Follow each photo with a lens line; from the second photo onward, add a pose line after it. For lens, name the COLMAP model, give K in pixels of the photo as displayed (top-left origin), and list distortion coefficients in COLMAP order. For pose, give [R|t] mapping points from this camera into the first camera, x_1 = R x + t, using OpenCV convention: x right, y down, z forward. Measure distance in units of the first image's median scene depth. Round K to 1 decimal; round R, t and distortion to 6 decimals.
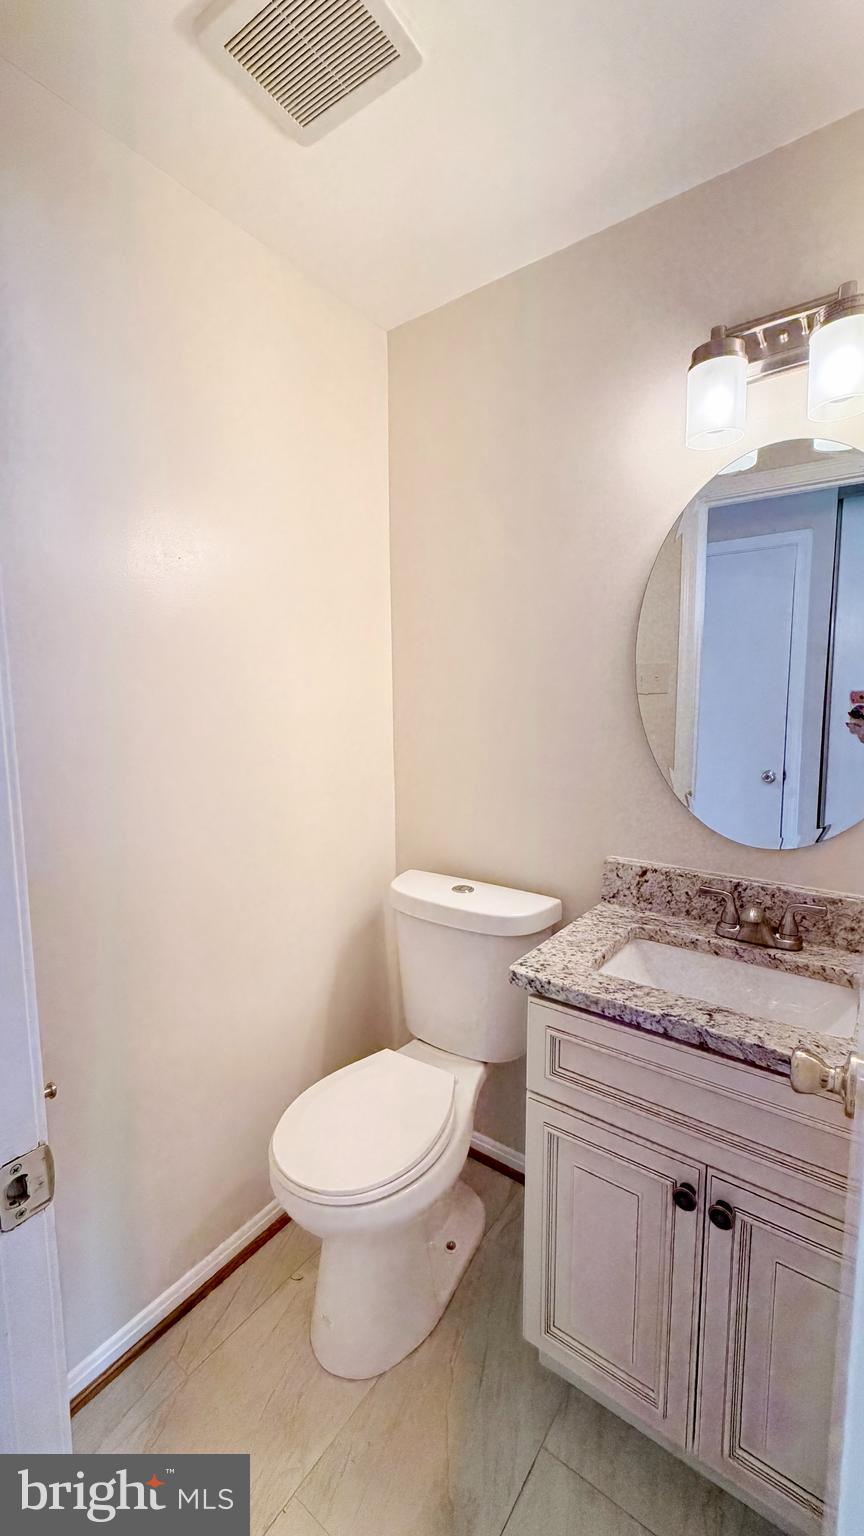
lens RADIAL K [[613.5, 0, 442.9], [0, 613.5, 761.7], [0, 0, 1]] dist [-0.000428, -0.000048]
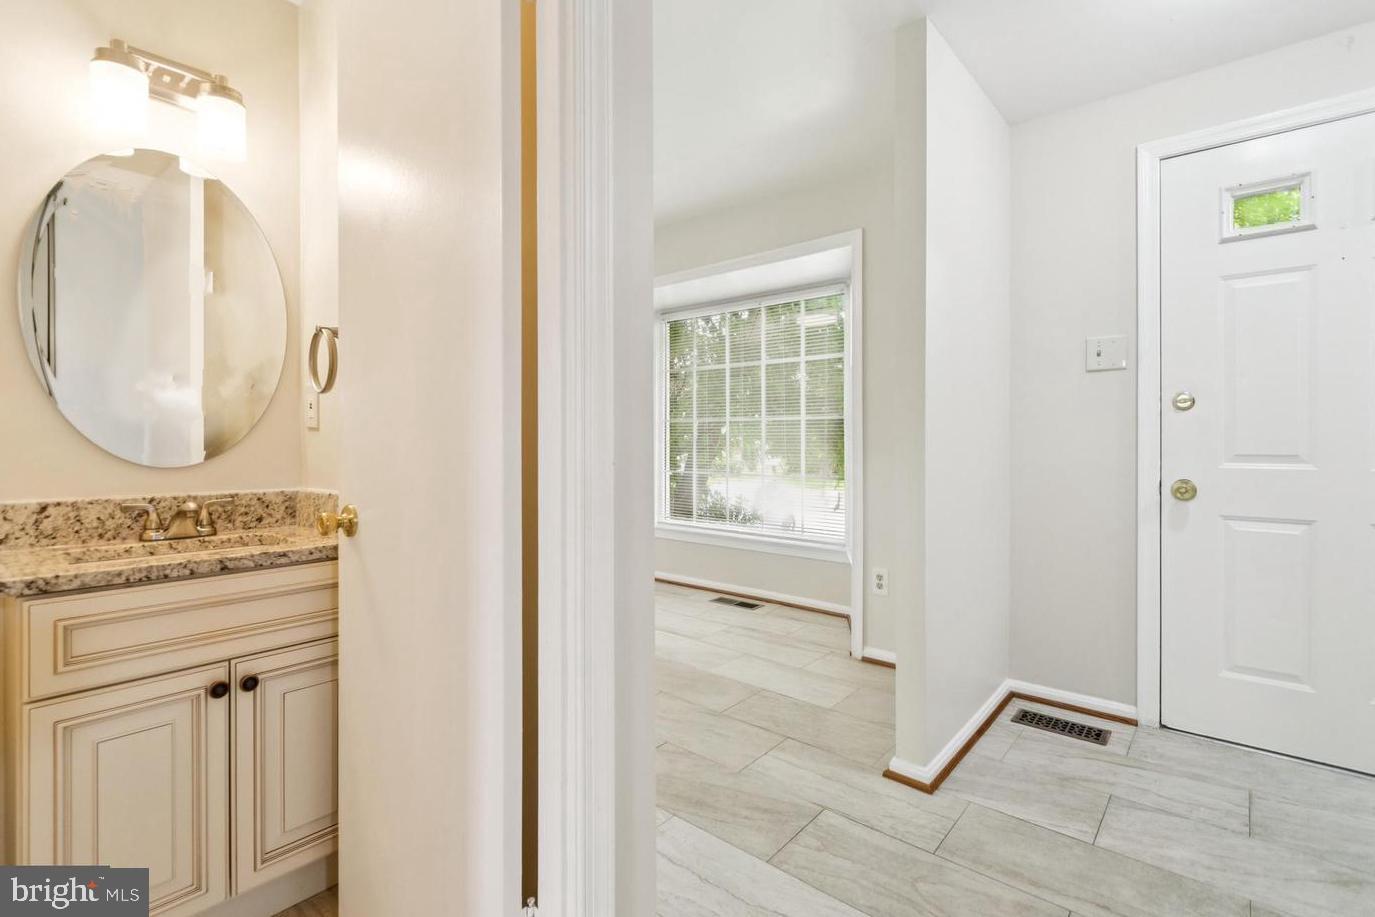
lens RADIAL K [[620.4, 0, 691.4], [0, 620.4, 447.4], [0, 0, 1]] dist [-0.003626, -0.000913]
pose [[0.077549, -0.026503, 0.996636, -0.679181], [0.110628, 0.993702, 0.017817, 0.207282], [-0.990832, 0.108874, 0.079992, -0.159862]]
